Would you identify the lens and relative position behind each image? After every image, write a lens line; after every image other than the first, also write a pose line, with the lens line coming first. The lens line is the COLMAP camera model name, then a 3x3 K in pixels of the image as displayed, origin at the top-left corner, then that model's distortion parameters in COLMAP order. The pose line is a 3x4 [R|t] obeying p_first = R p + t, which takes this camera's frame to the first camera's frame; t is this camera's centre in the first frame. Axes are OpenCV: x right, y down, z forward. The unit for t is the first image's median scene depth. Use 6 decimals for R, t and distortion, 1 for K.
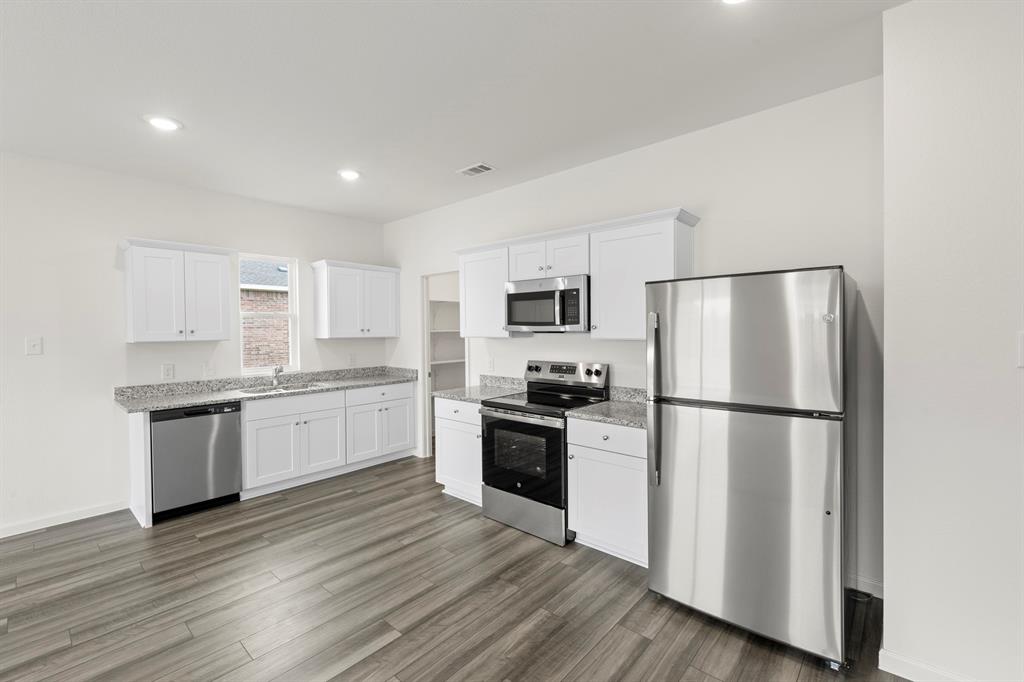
lens RADIAL K [[436.3, 0, 505.6], [0, 436.3, 337.3], [0, 0, 1]] dist [-0.001879, -0.000270]
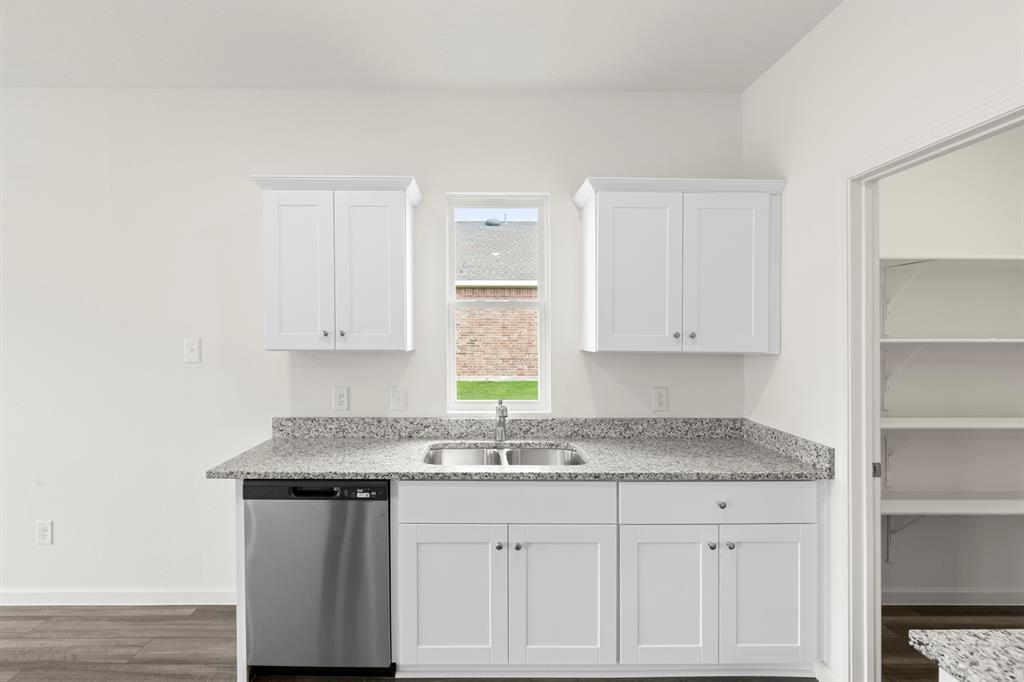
lens RADIAL K [[475.1, 0, 482.5], [0, 475.1, 333.5], [0, 0, 1]] dist [-0.002275, -0.000600]
pose [[0.677159, 0.011837, -0.735741, -0.156987], [-0.023981, 0.999694, -0.005988, -0.014406], [0.735446, 0.021699, 0.677236, 0.735840]]
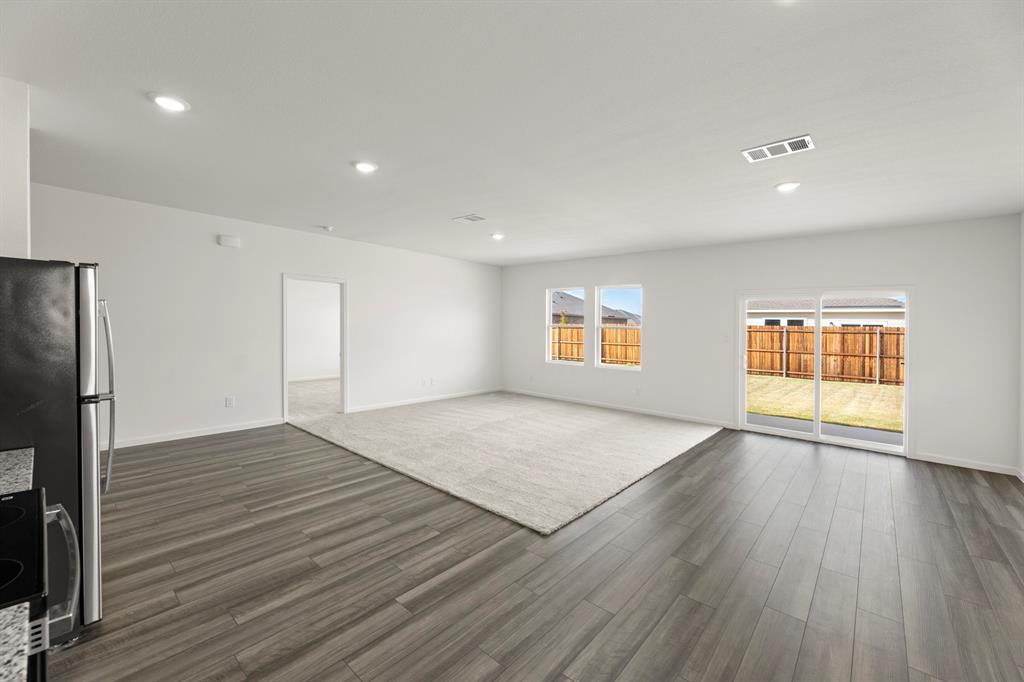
lens RADIAL K [[407.1, 0, 508.3], [0, 407.1, 319.3], [0, 0, 1]] dist [0.000258, 0.000019]
pose [[-0.999832, -0.015858, -0.009238, -0.292734], [-0.015836, 0.999872, -0.002479, -0.009422], [0.009276, -0.002332, -0.999954, 1.183174]]
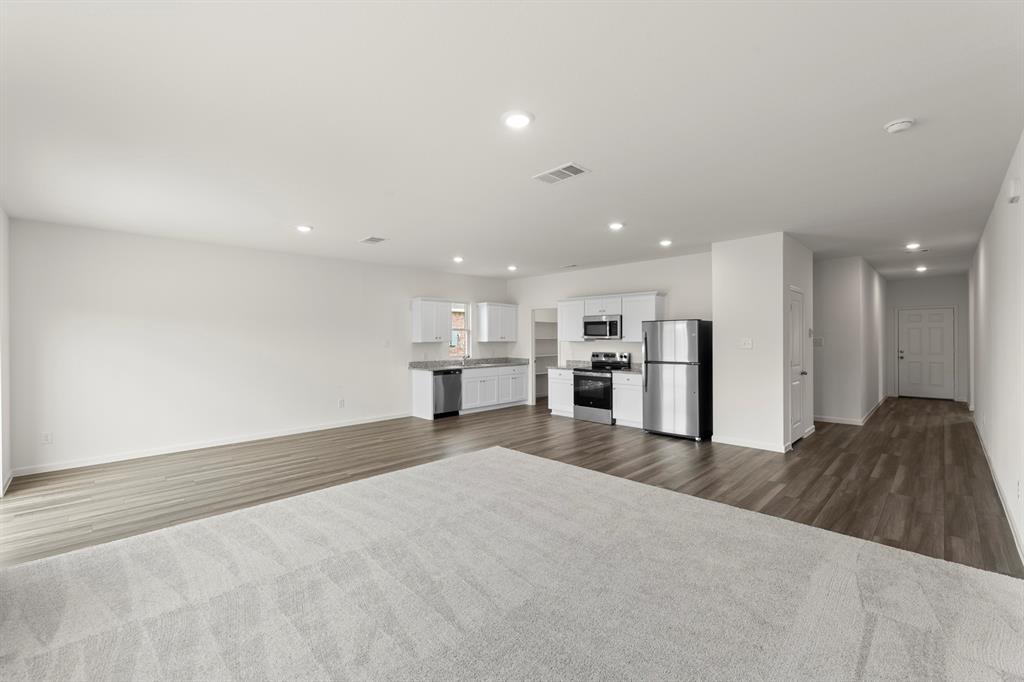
lens RADIAL K [[434.5, 0, 512.0], [0, 434.5, 341.0], [0, 0, 1]] dist [-0.000072, -0.000146]
pose [[0.998772, 0.006647, -0.049095, -0.253428], [-0.007308, 0.999885, -0.013289, 0.031327], [0.049001, 0.013631, 0.998706, -1.224159]]
